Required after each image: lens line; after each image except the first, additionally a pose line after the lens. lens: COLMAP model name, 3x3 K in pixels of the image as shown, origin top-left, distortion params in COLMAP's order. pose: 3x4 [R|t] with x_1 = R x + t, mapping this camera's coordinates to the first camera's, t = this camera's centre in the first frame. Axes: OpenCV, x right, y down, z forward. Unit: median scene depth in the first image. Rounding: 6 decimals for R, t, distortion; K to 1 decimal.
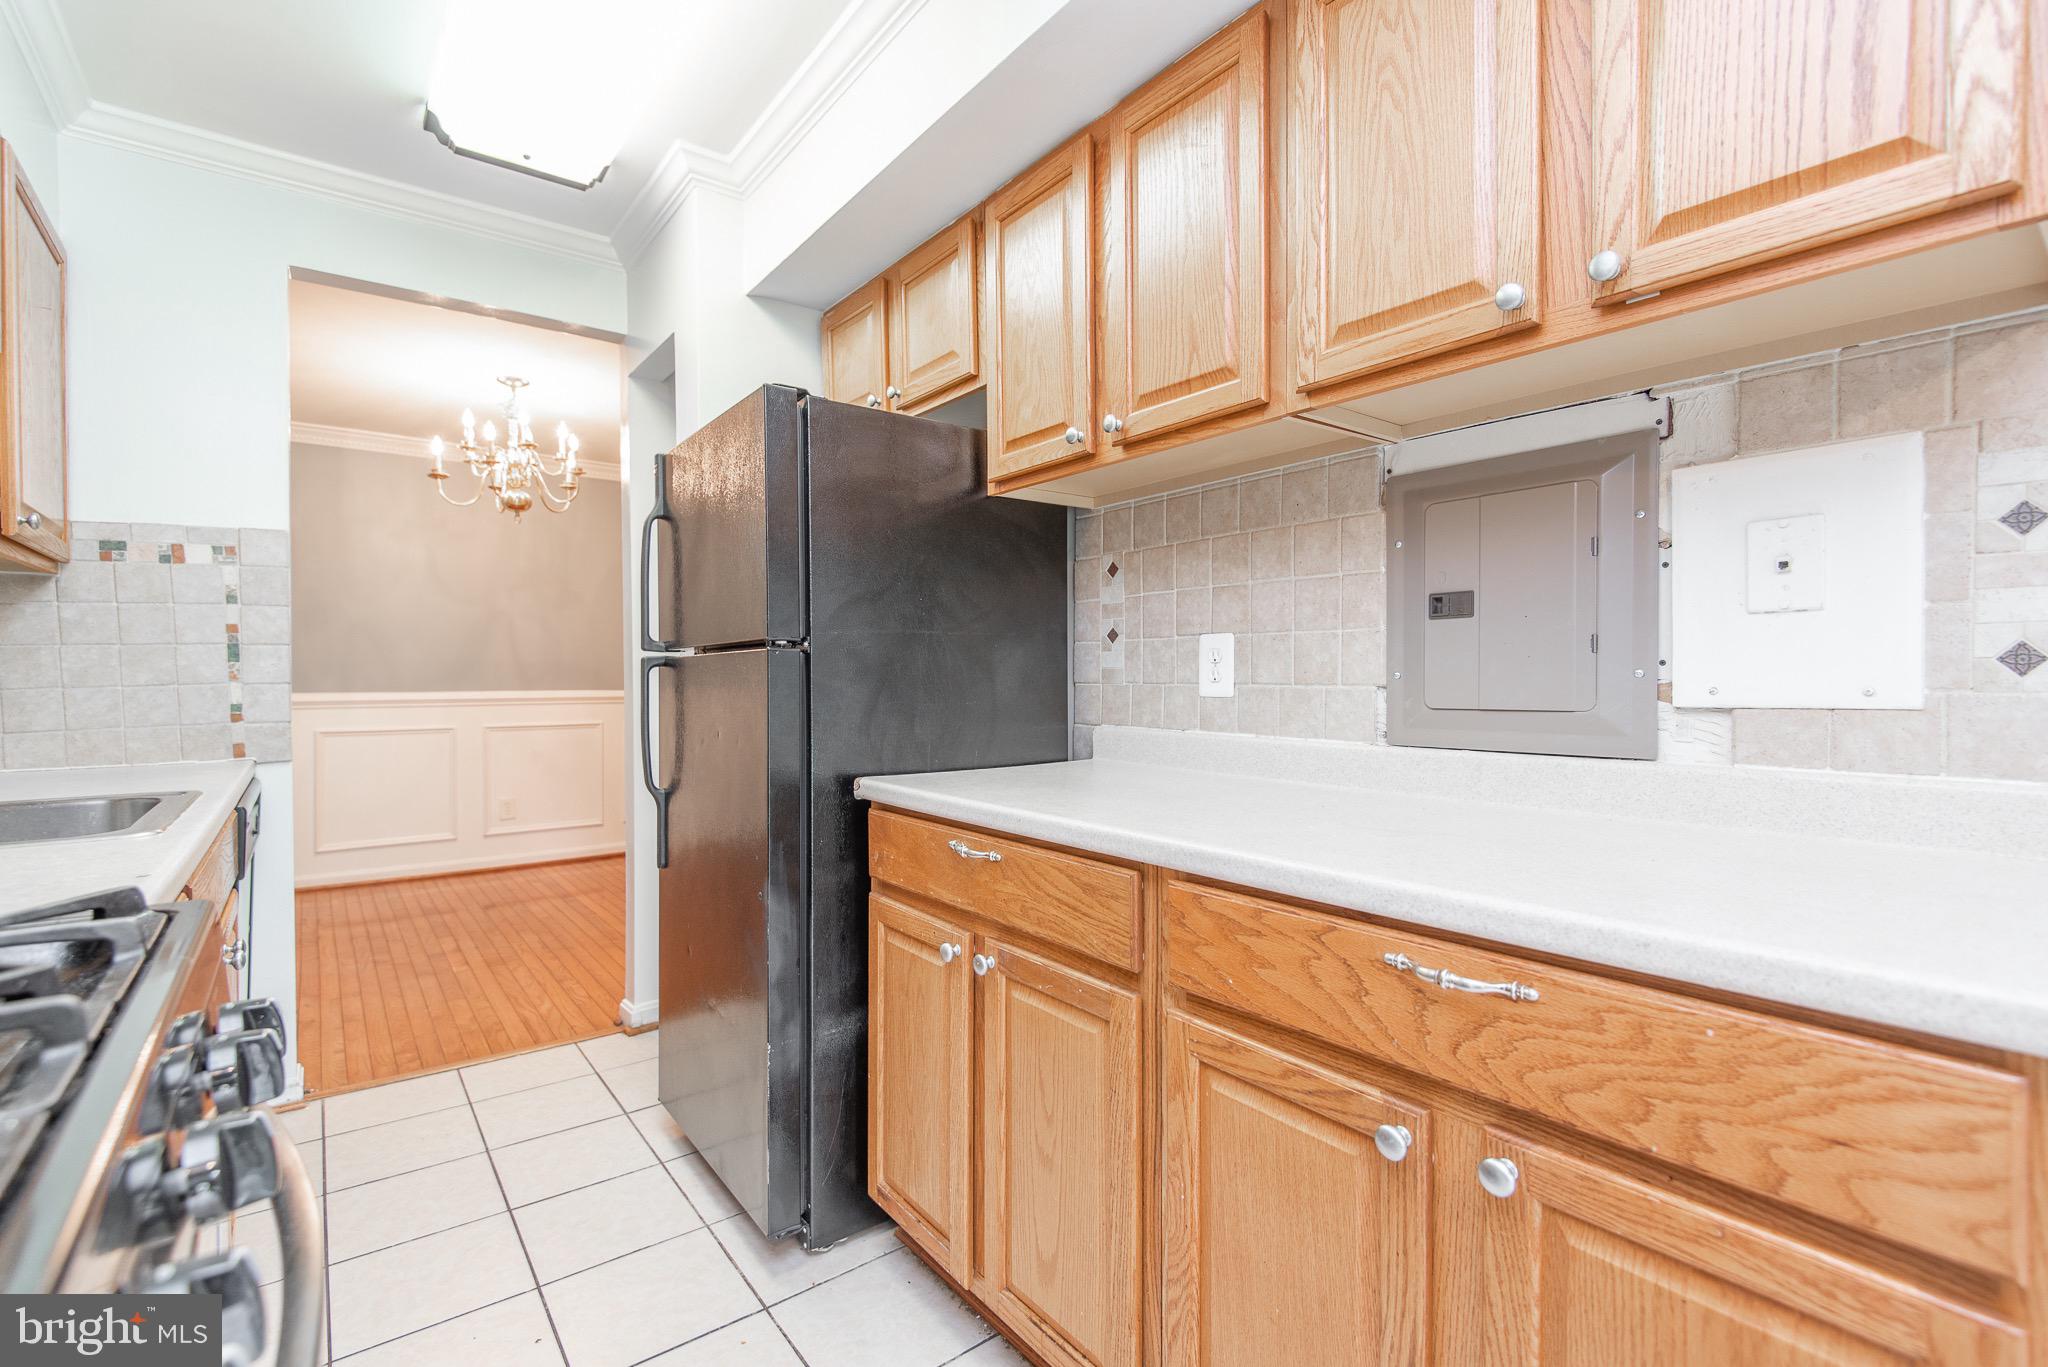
lens RADIAL K [[921.4, 0, 1024.0], [0, 921.4, 683.5], [0, 0, 1]] dist [0.034445, -0.022761]
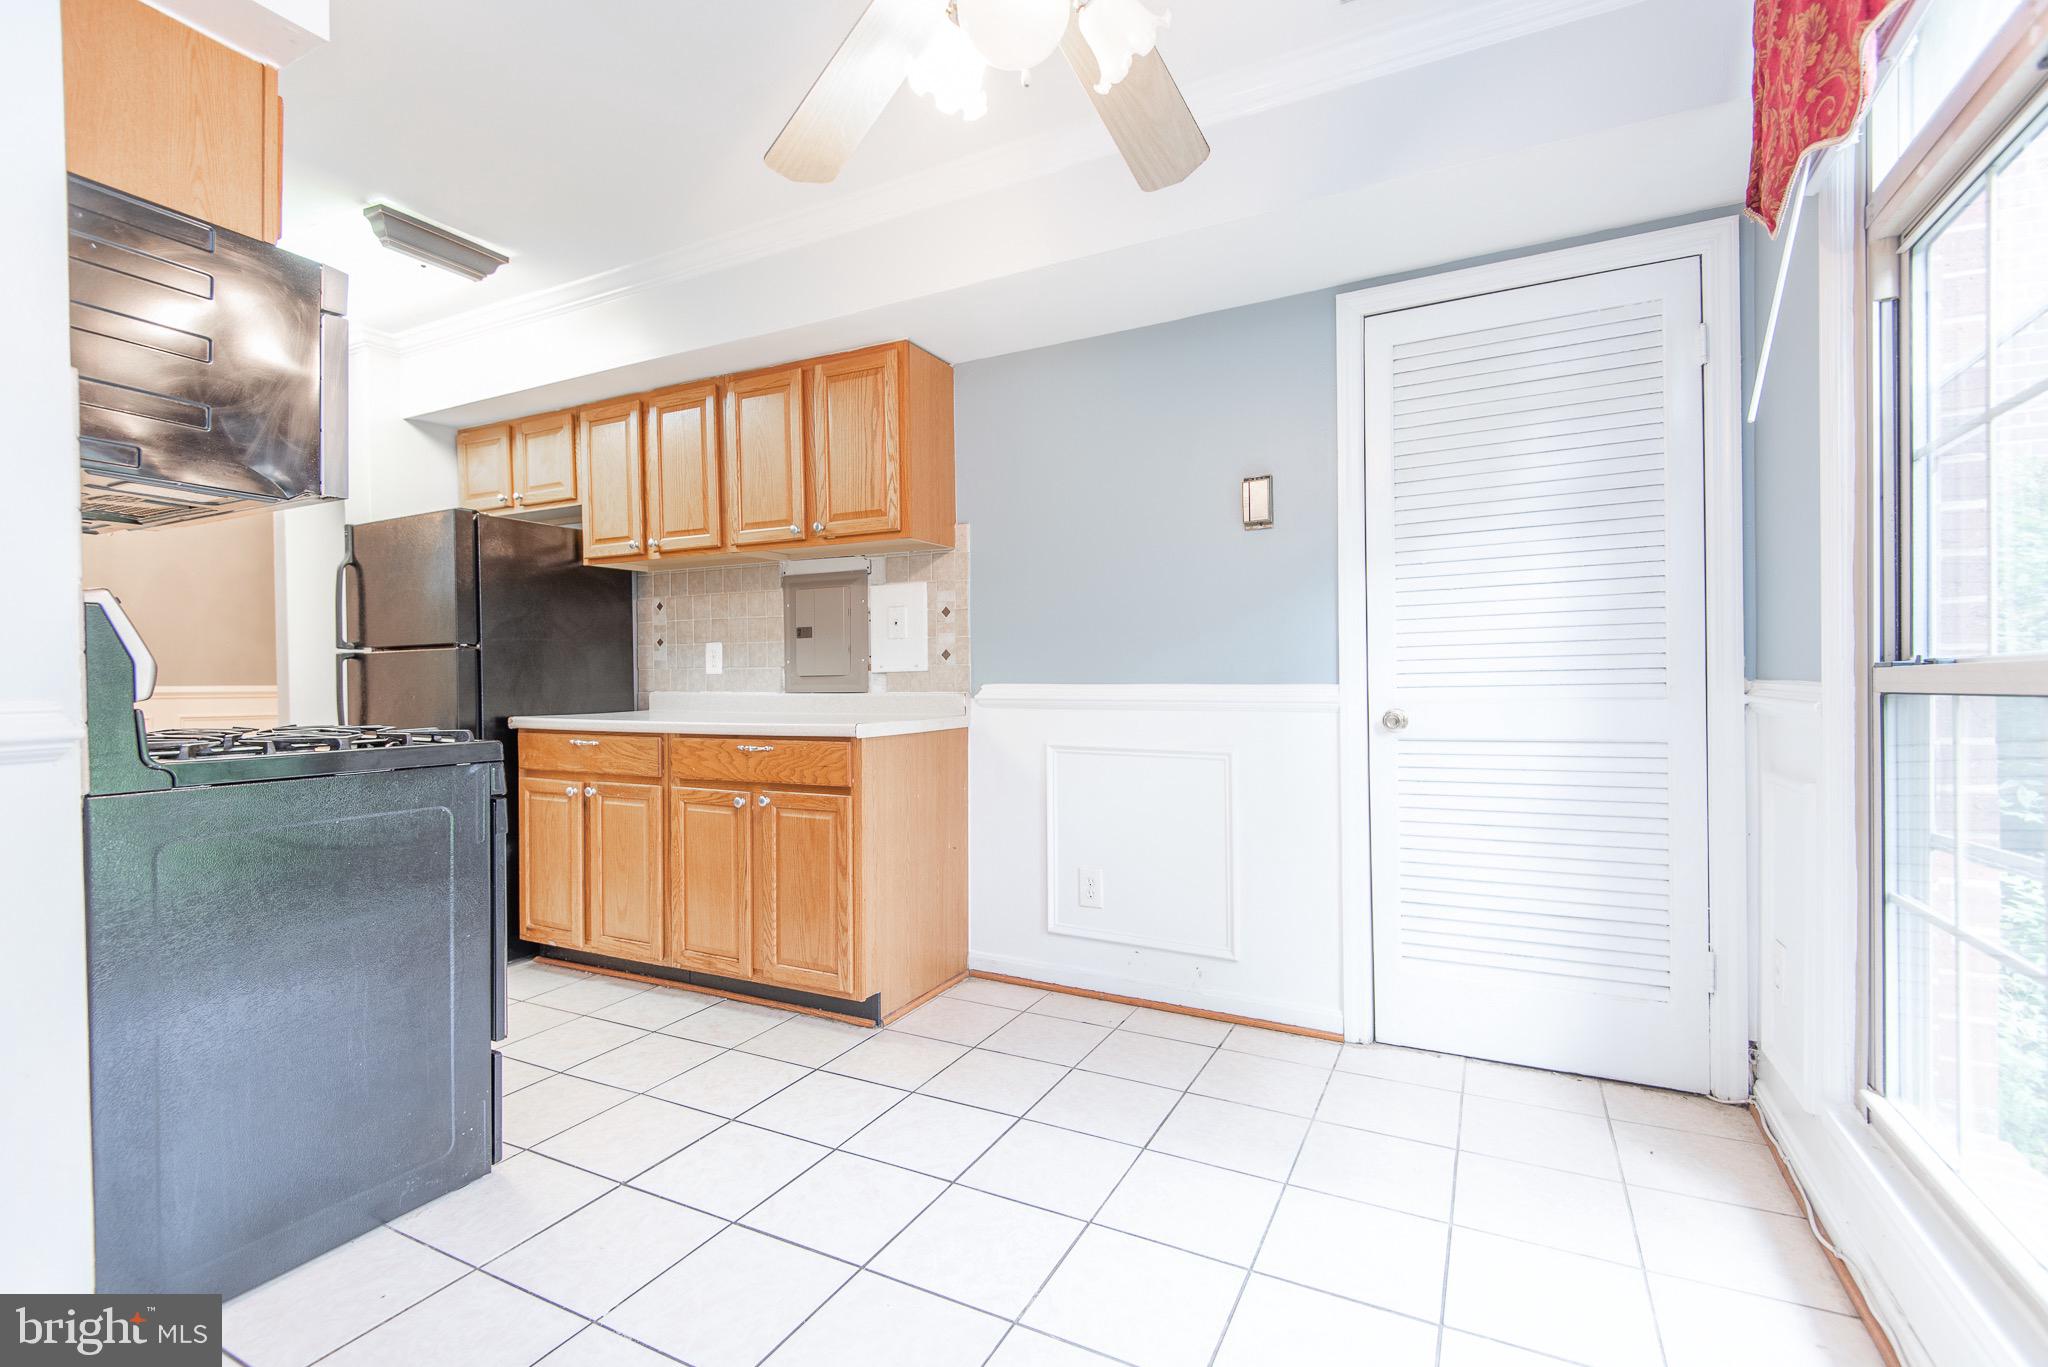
lens RADIAL K [[921.4, 0, 1024.0], [0, 921.4, 683.5], [0, 0, 1]] dist [0.034445, -0.022761]
pose [[0.906410, -0.009443, 0.422294, -0.030097], [0.009871, 0.999951, 0.001175, 0.041195], [-0.422284, 0.003103, 0.906458, -1.162395]]
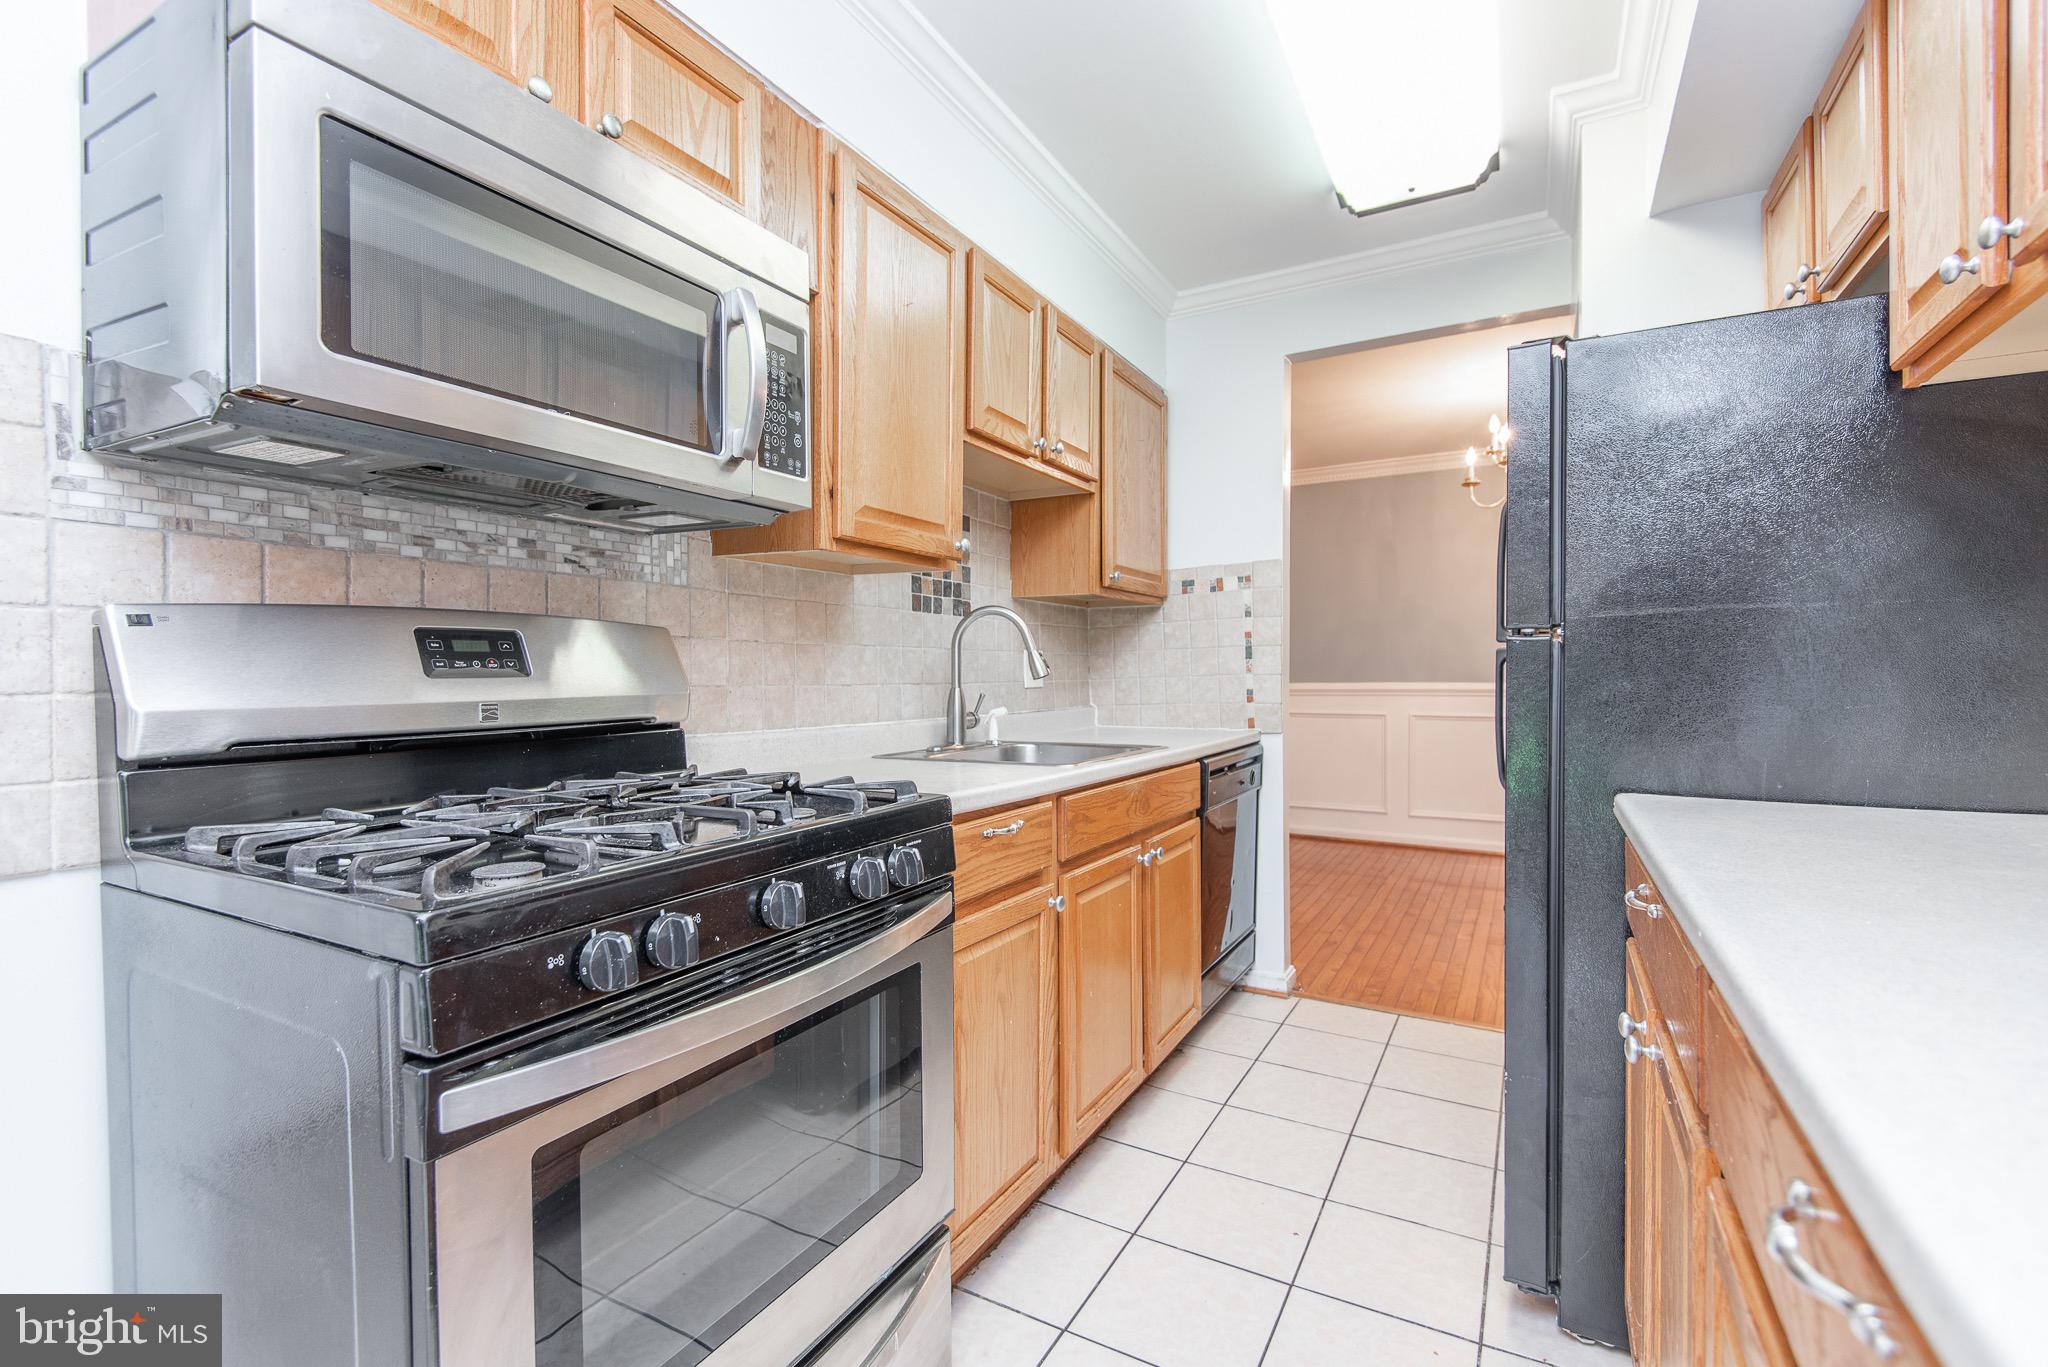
lens RADIAL K [[921.4, 0, 1024.0], [0, 921.4, 683.5], [0, 0, 1]] dist [0.034445, -0.022761]
pose [[0.402692, 0.010757, -0.915272, 0.357655], [-0.003798, 0.999942, 0.010081, 0.000830], [0.915327, -0.000584, 0.402710, 0.188909]]
